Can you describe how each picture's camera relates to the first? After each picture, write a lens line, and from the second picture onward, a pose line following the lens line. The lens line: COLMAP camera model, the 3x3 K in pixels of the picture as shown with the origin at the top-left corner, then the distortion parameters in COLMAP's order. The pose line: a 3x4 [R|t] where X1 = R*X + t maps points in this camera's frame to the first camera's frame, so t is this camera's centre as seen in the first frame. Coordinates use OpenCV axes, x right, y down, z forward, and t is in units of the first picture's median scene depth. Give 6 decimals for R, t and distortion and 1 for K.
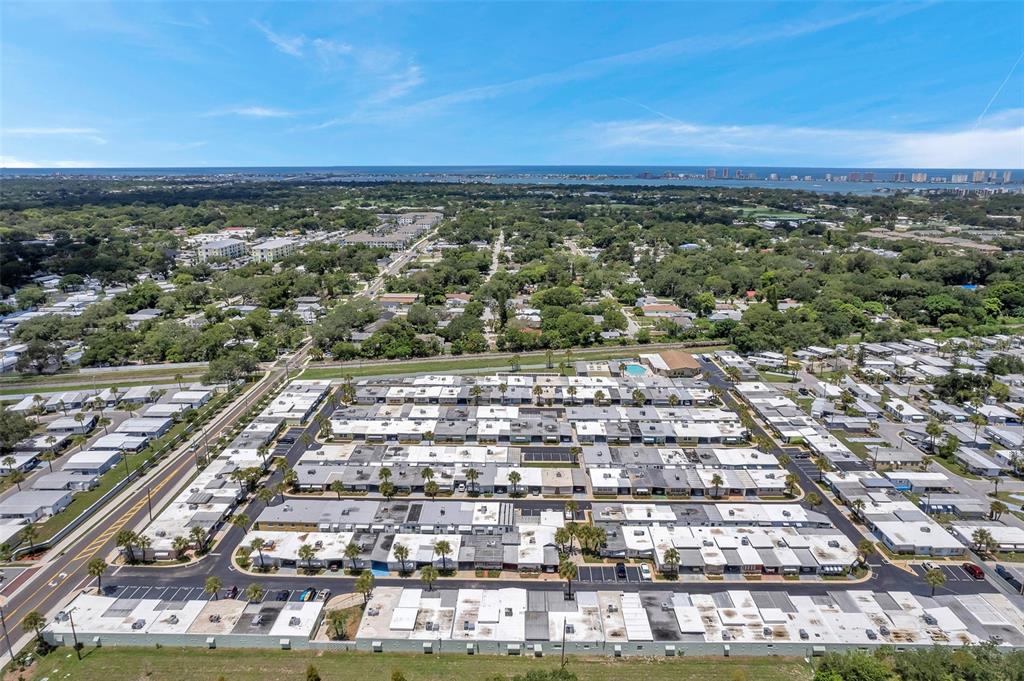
lens RADIAL K [[655.2, 0, 512.0], [0, 655.2, 340.5], [0, 0, 1]] dist [-0.000304, 0.000159]
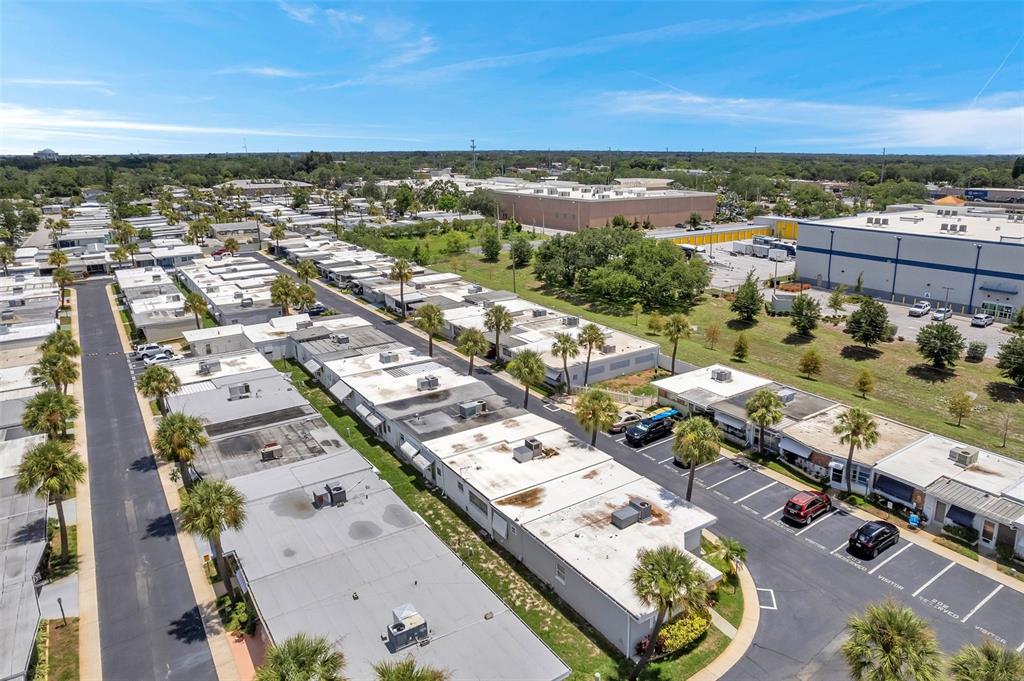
lens RADIAL K [[655.2, 0, 512.0], [0, 655.2, 340.5], [0, 0, 1]] dist [-0.000304, 0.000159]
pose [[-0.567985, -0.224959, 0.791699, -0.403721], [0.238119, 0.875868, 0.419708, 0.078484], [-0.787840, 0.426907, -0.443913, 0.830220]]
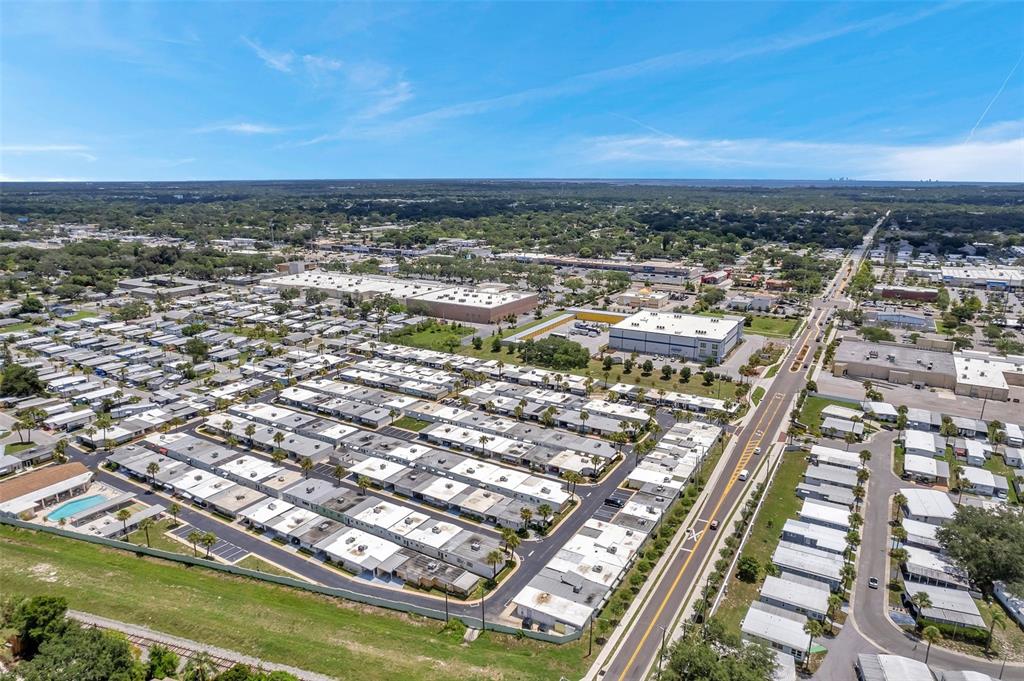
lens RADIAL K [[655.2, 0, 512.0], [0, 655.2, 340.5], [0, 0, 1]] dist [-0.000304, 0.000159]
pose [[-0.862735, -0.120156, 0.491172, -0.642198], [0.140392, 0.876249, 0.460953, -0.454314], [-0.485776, 0.466637, -0.739102, 1.641653]]
